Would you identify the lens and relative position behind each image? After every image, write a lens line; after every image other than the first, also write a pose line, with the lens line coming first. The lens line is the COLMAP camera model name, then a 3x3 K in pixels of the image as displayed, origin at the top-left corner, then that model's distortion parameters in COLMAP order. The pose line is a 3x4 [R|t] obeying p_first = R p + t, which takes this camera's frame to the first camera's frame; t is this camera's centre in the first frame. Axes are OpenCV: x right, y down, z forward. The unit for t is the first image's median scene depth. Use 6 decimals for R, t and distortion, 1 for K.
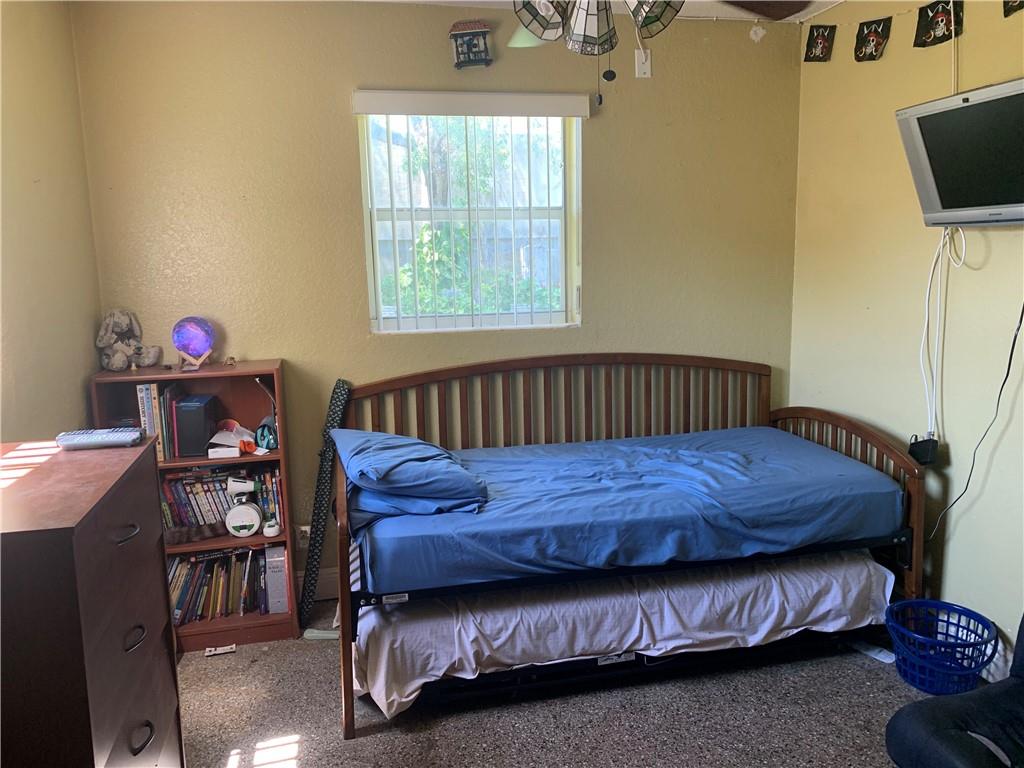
lens RADIAL K [[785.9, 0, 505.9], [0, 785.9, 374.2], [0, 0, 1]] dist [0.033569, -0.029345]
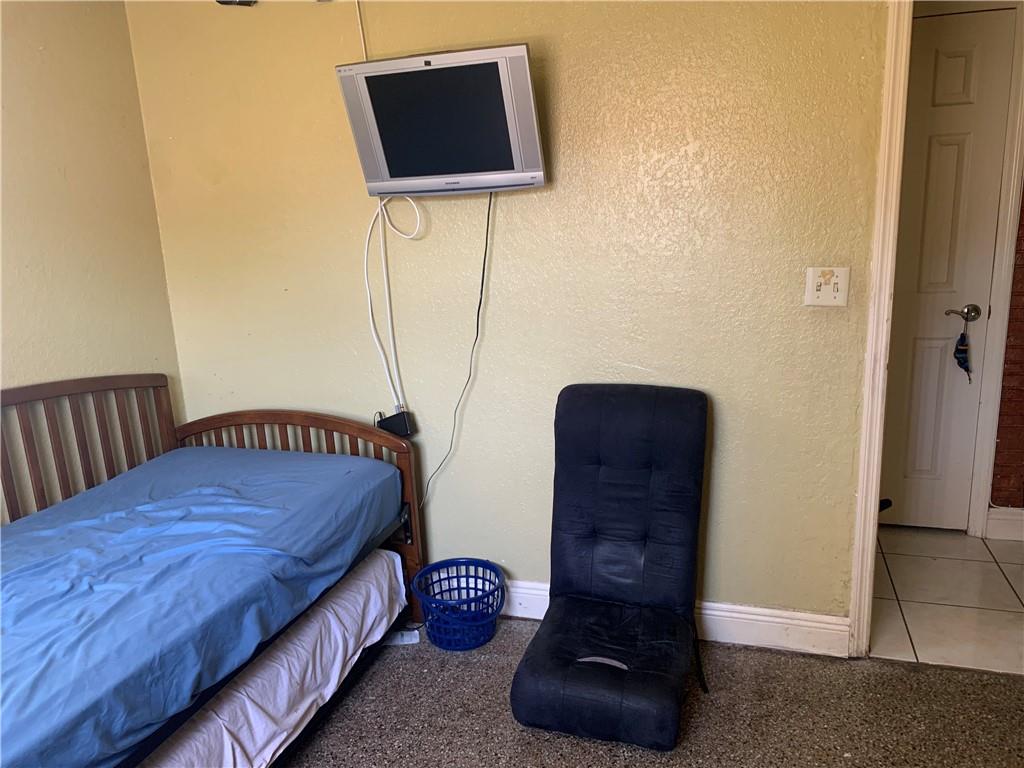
lens RADIAL K [[785.9, 0, 506.3], [0, 785.9, 393.1], [0, 0, 1]] dist [0.033569, -0.029345]
pose [[0.507991, -0.202731, 0.837165, -0.238289], [0.173157, 0.976102, 0.131305, -0.052479], [-0.843778, 0.078259, 0.530956, 0.382625]]
